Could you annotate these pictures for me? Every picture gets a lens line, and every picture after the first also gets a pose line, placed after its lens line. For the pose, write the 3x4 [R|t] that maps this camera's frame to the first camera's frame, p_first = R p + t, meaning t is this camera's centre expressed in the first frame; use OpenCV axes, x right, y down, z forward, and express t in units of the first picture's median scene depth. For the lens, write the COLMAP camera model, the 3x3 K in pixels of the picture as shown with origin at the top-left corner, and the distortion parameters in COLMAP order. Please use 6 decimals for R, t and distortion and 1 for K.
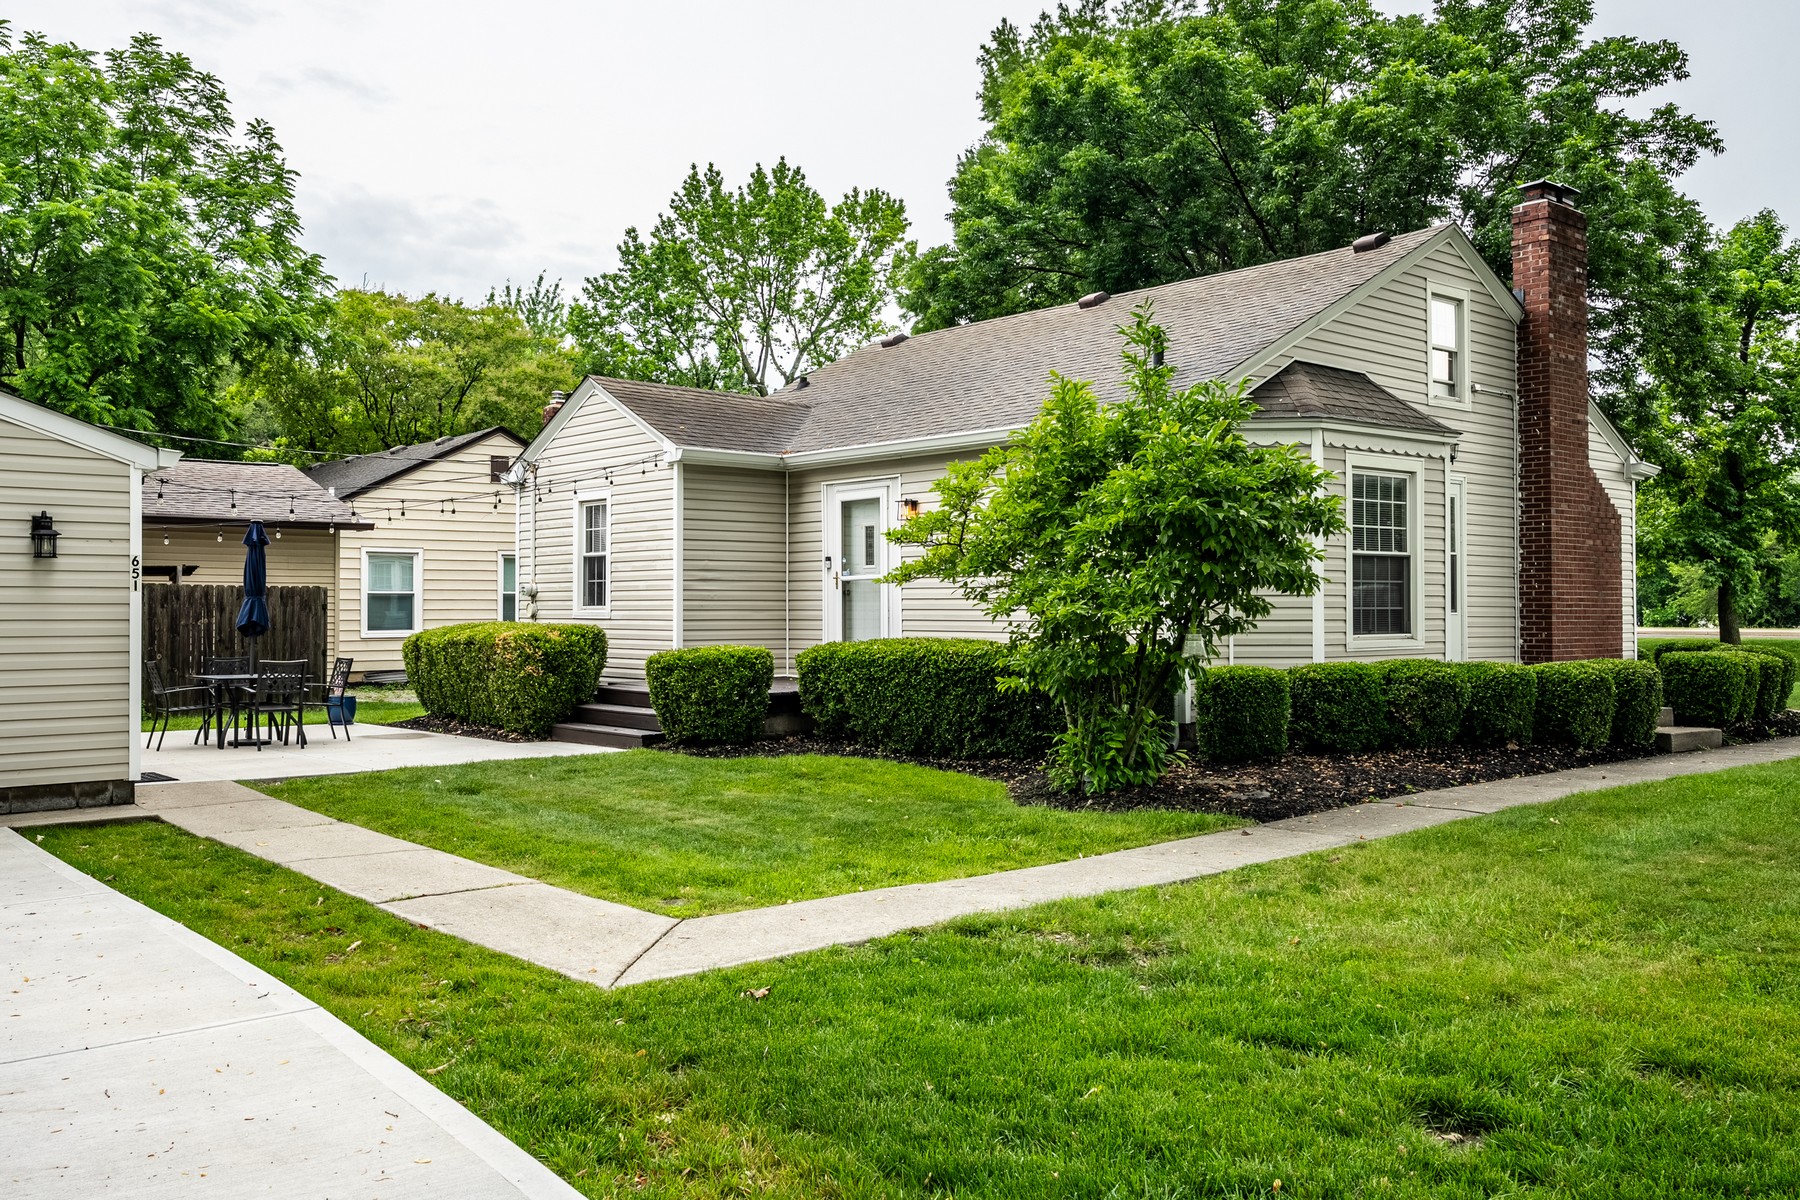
lens RADIAL K [[1522.2, 0, 892.4], [0, 1522.2, 598.0], [0, 0, 1]] dist [-0.007398, -0.014923]
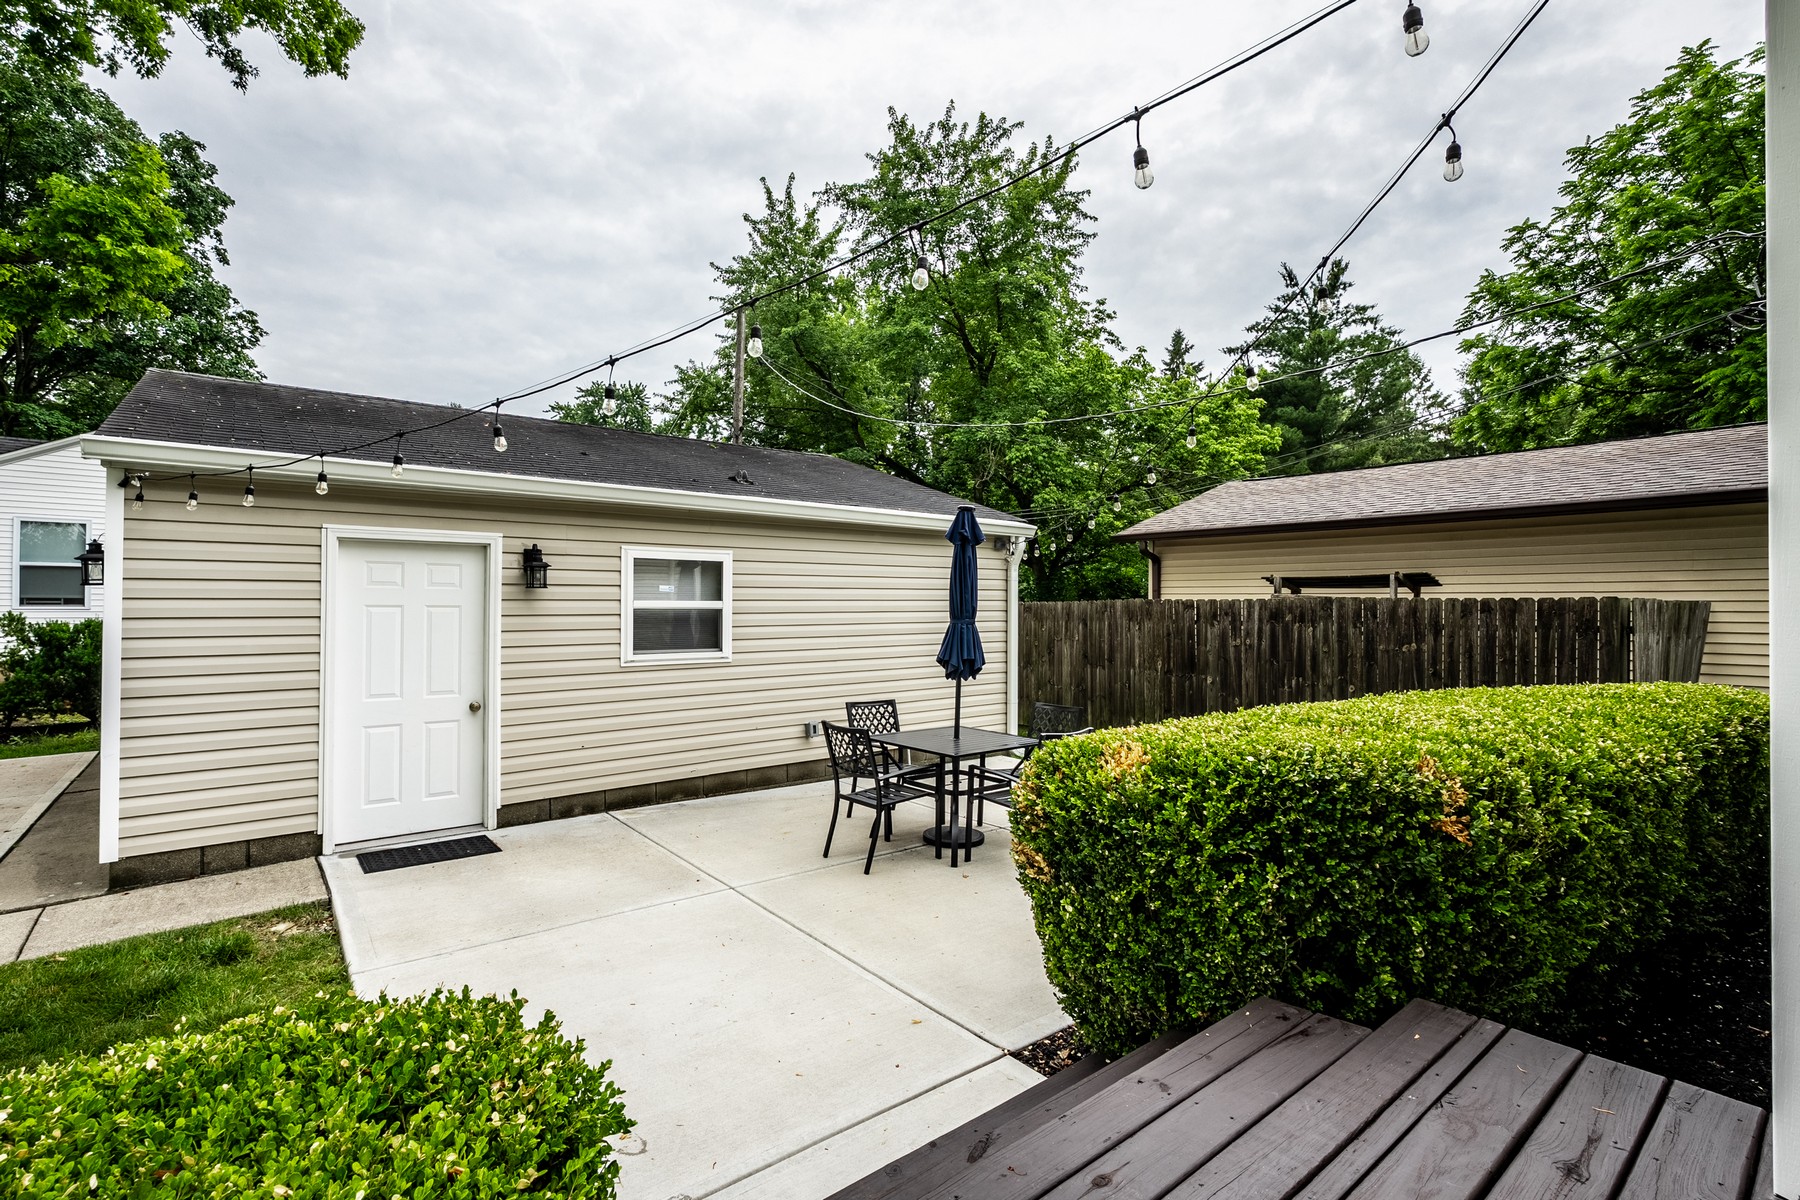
lens RADIAL K [[847.6, 0, 842.0], [0, 847.6, 611.2], [0, 0, 1]] dist [-0.010082, -0.000181]
pose [[-0.037455, -0.005593, -0.999283, -0.008962], [0.012781, 0.999900, -0.006075, -0.003101], [0.999217, -0.012999, -0.037379, 0.605363]]
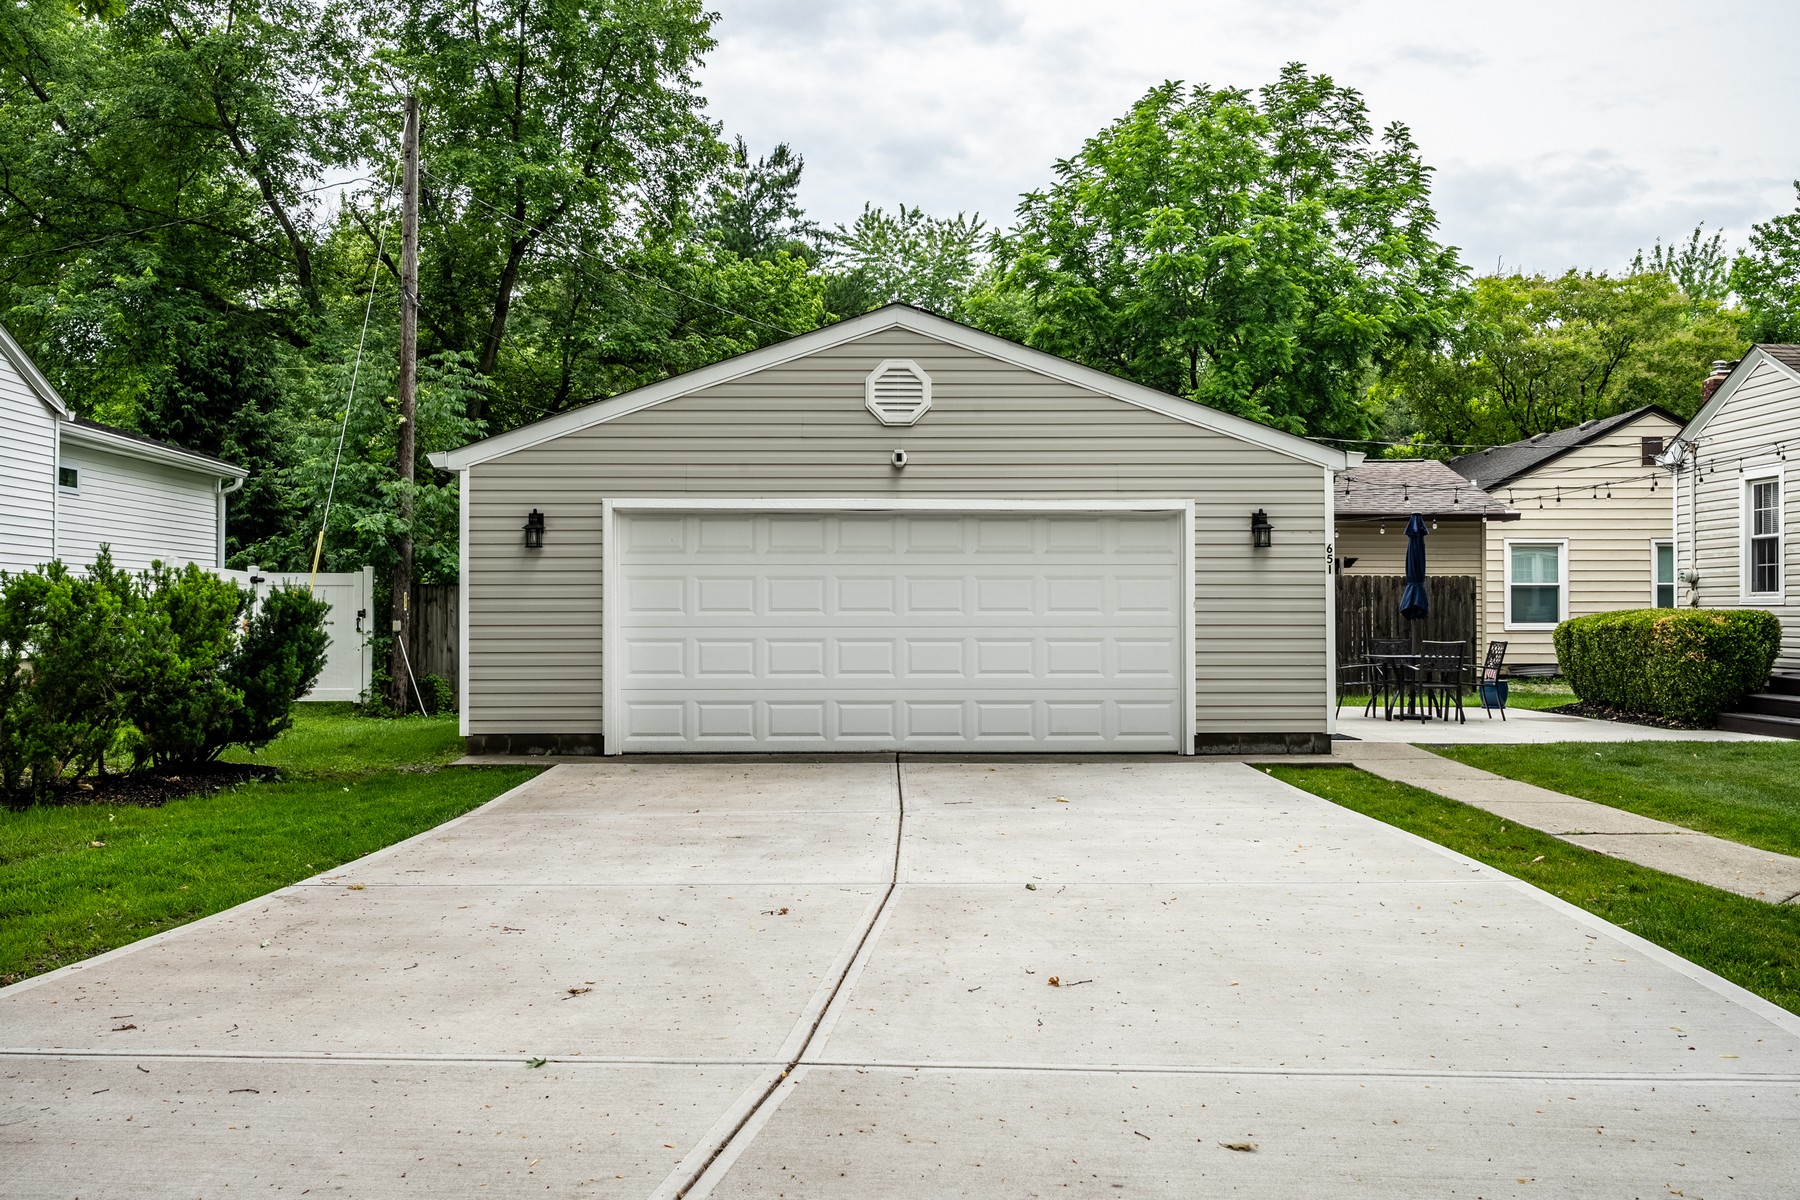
lens RADIAL K [[1687.0, 0, 894.0], [0, 1687.0, 592.2], [0, 0, 1]] dist [0.014228, 0.000000]
pose [[0.783004, -0.010695, -0.621925, 0.027007], [0.006405, 0.999938, -0.009131, 0.010110], [0.621984, 0.003166, 0.783024, -0.123862]]
